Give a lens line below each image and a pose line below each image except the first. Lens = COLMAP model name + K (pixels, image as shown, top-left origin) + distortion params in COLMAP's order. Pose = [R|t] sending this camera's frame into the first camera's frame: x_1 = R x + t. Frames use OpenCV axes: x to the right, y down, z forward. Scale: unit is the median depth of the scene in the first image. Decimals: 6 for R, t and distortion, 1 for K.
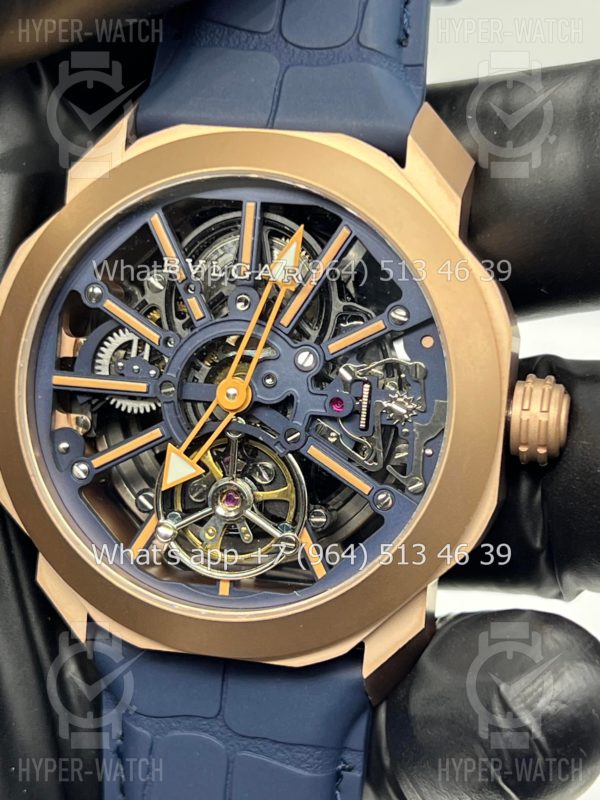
lens RADIAL K [[1964.7, 0, 302.0], [0, 1964.7, 399.6], [0, 0, 1]] dist [0.334639, 0.000000]
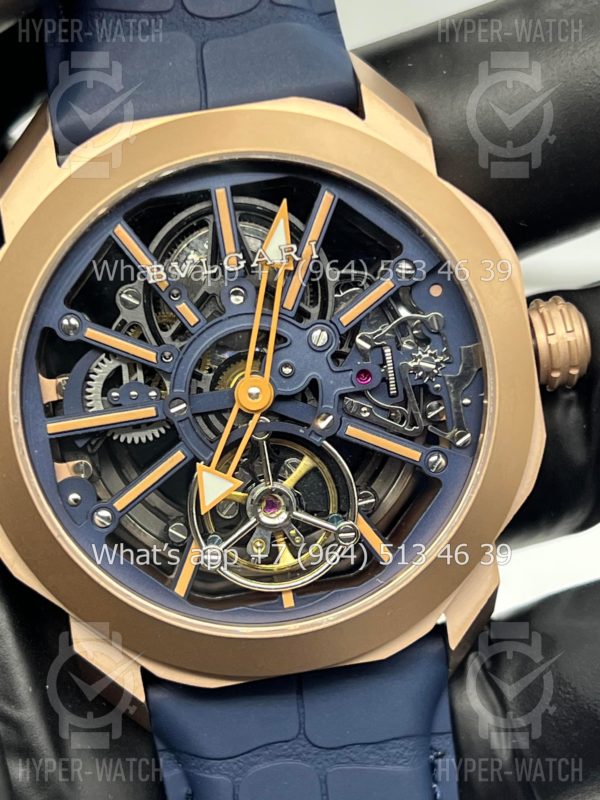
lens RADIAL K [[1964.7, 0, 300.9], [0, 1964.7, 405.8], [0, 0, 1]] dist [0.334639, 0.000000]
pose [[0.932594, -0.243062, 0.266812, -0.261412], [0.245136, 0.969139, 0.026044, -0.015811], [-0.264909, 0.041117, 0.963396, 0.098454]]
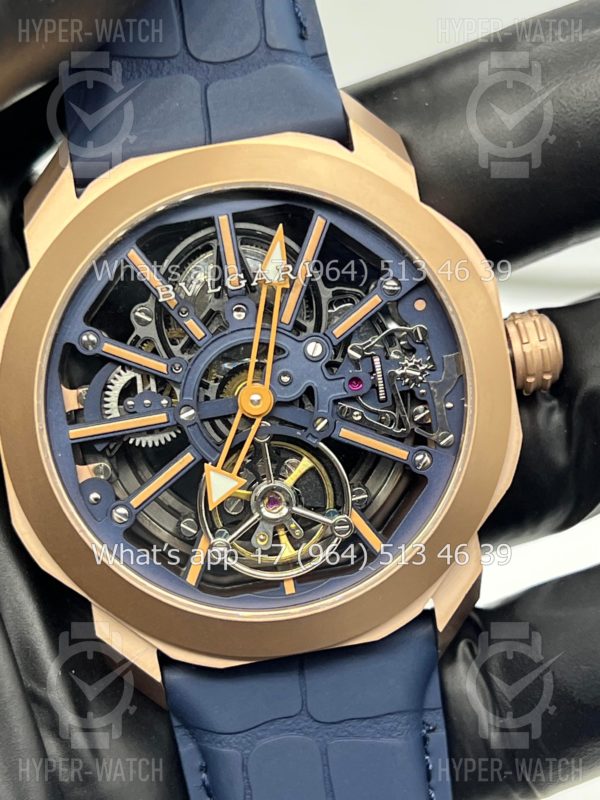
lens RADIAL K [[1964.7, 0, 296.3], [0, 1964.7, 402.8], [0, 0, 1]] dist [0.334639, 0.000000]
pose [[0.934478, -0.251483, 0.252007, -0.271833], [0.257889, 0.966143, 0.007843, -0.003952], [-0.245448, 0.057661, 0.967694, 0.001875]]
